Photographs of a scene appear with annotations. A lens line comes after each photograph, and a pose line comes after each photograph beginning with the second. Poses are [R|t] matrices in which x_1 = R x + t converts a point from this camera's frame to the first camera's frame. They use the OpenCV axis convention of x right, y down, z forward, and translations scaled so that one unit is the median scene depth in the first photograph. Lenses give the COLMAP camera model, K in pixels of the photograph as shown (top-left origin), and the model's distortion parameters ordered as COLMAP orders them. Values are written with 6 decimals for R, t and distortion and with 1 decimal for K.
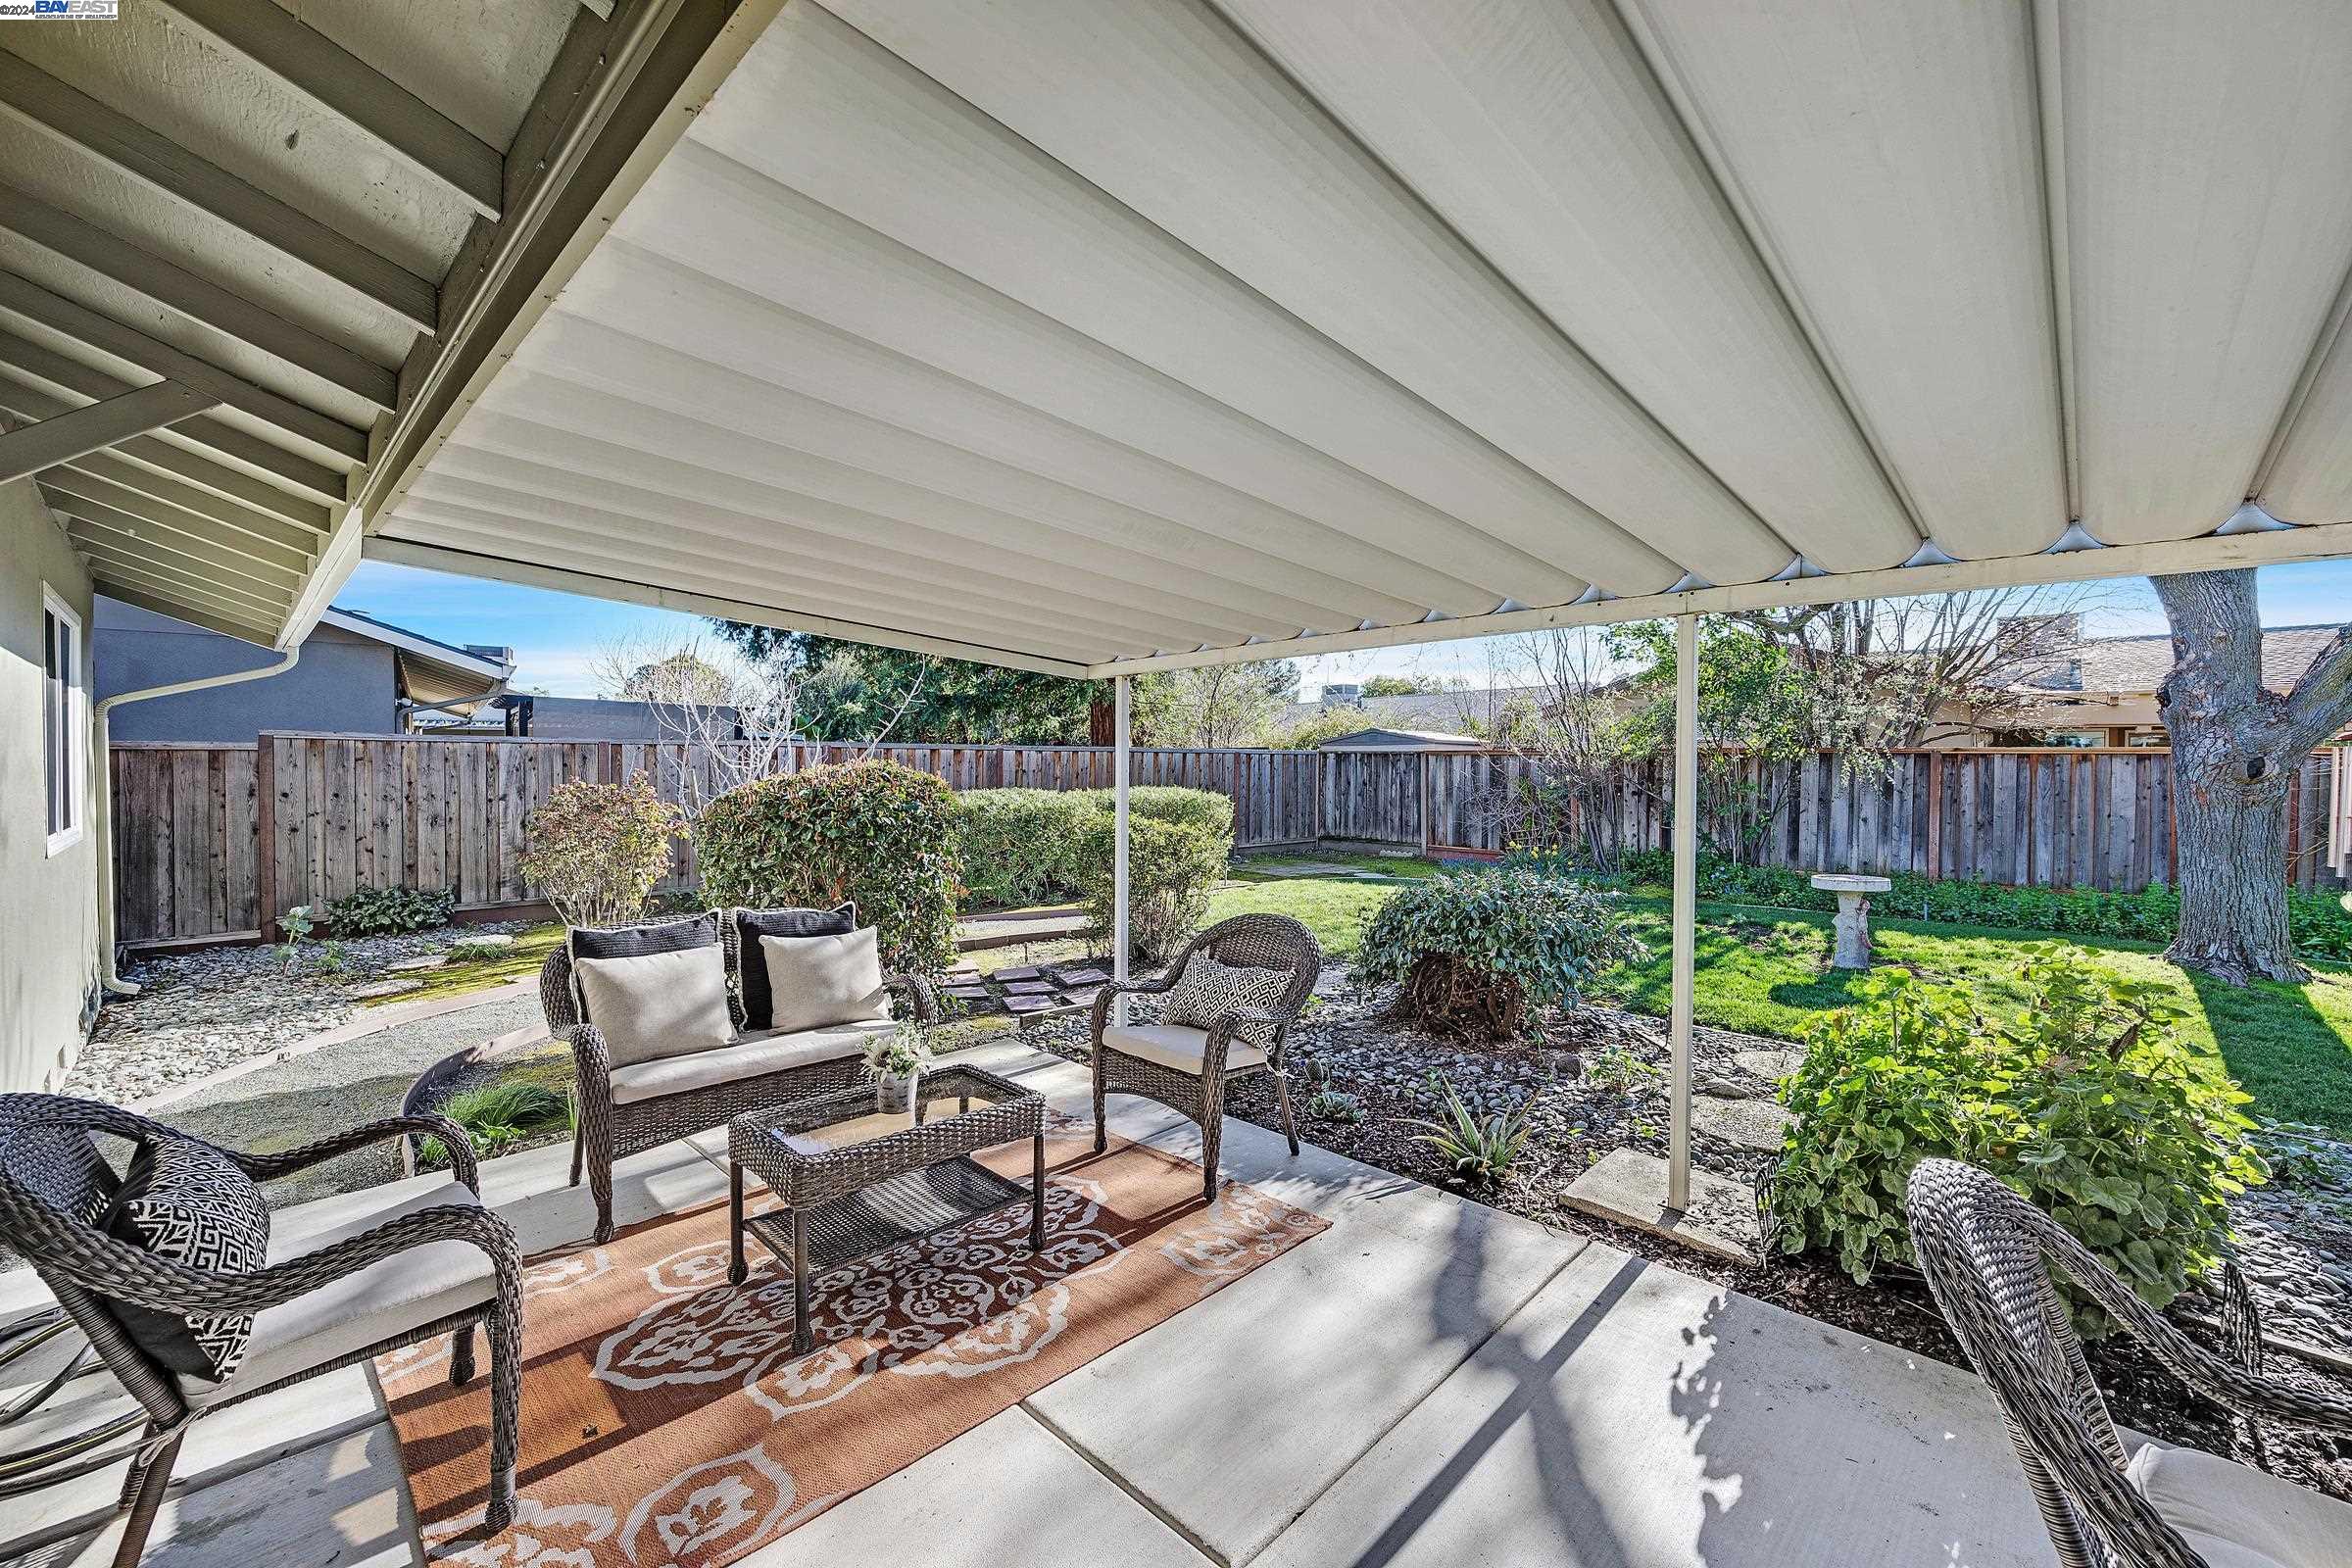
lens RADIAL K [[927.6, 0, 1179.7], [0, 927.6, 780.5], [0, 0, 1]] dist [-0.001714, 0.000202]
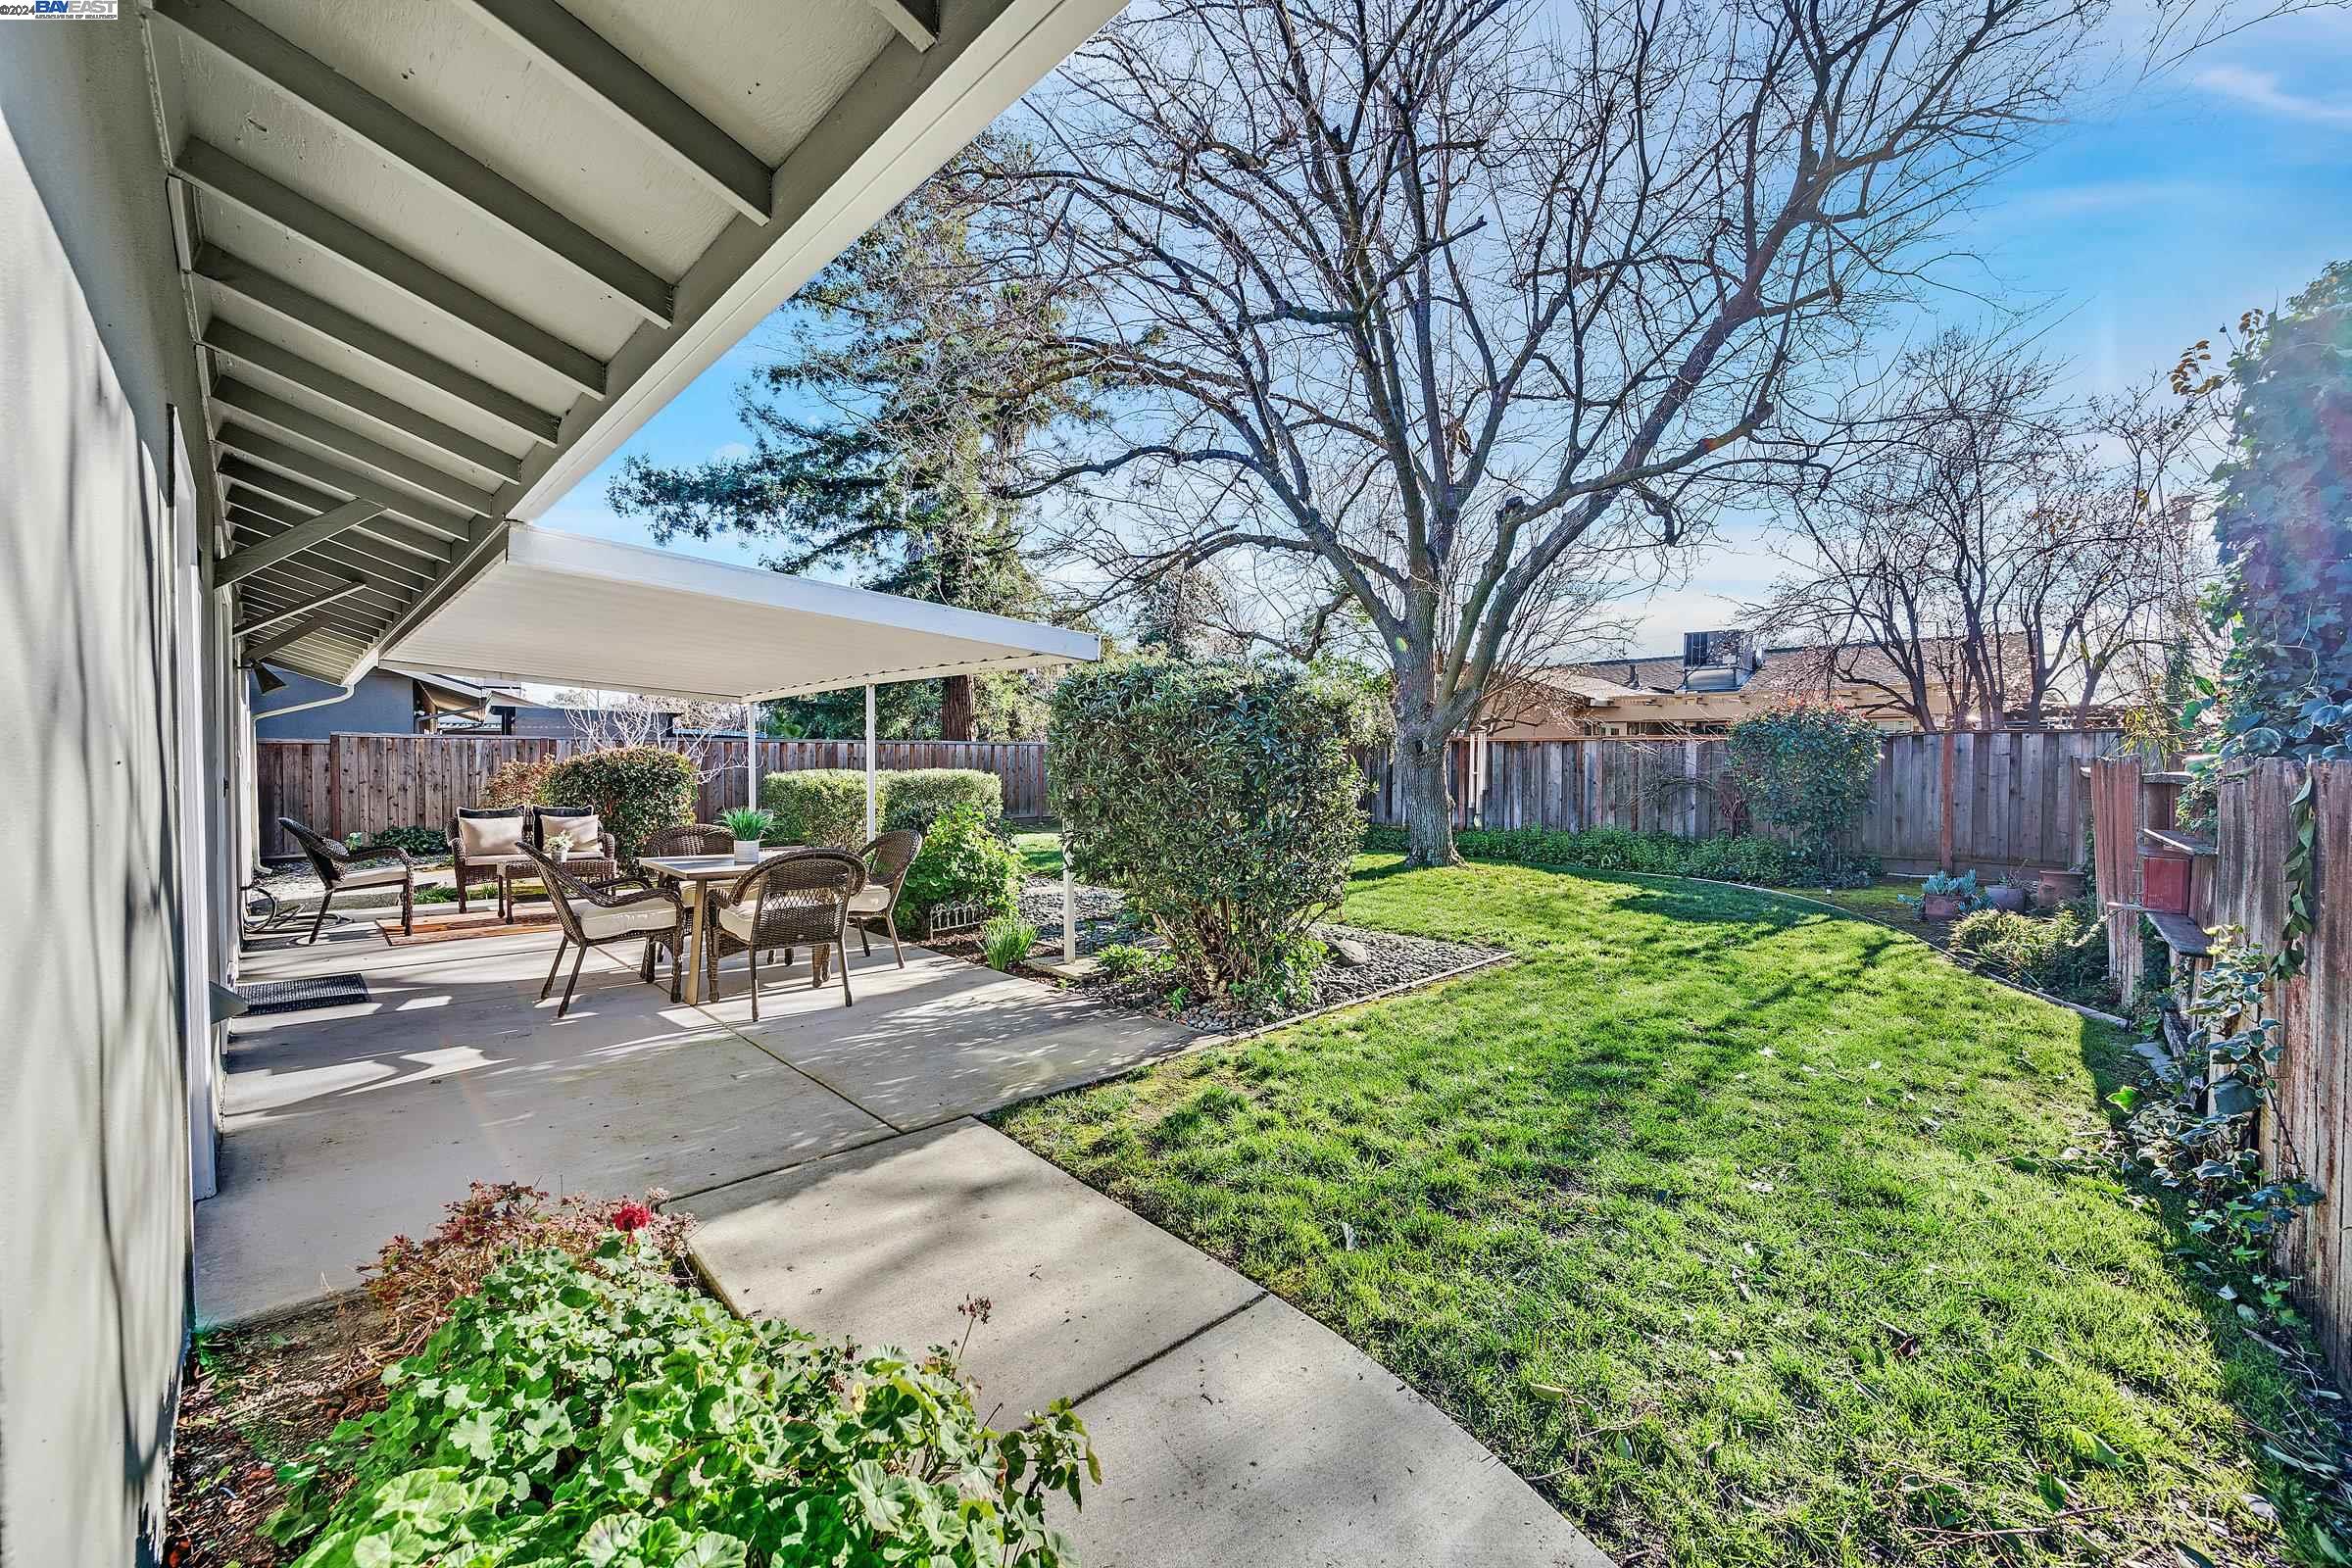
lens RADIAL K [[927.6, 0, 1172.6], [0, 927.6, 781.7], [0, 0, 1]] dist [-0.001714, 0.000202]
pose [[0.999390, -0.003720, -0.034719, 0.593499], [0.003845, 0.999986, 0.003532, 0.036132], [0.034706, -0.003663, 0.999391, -0.630676]]
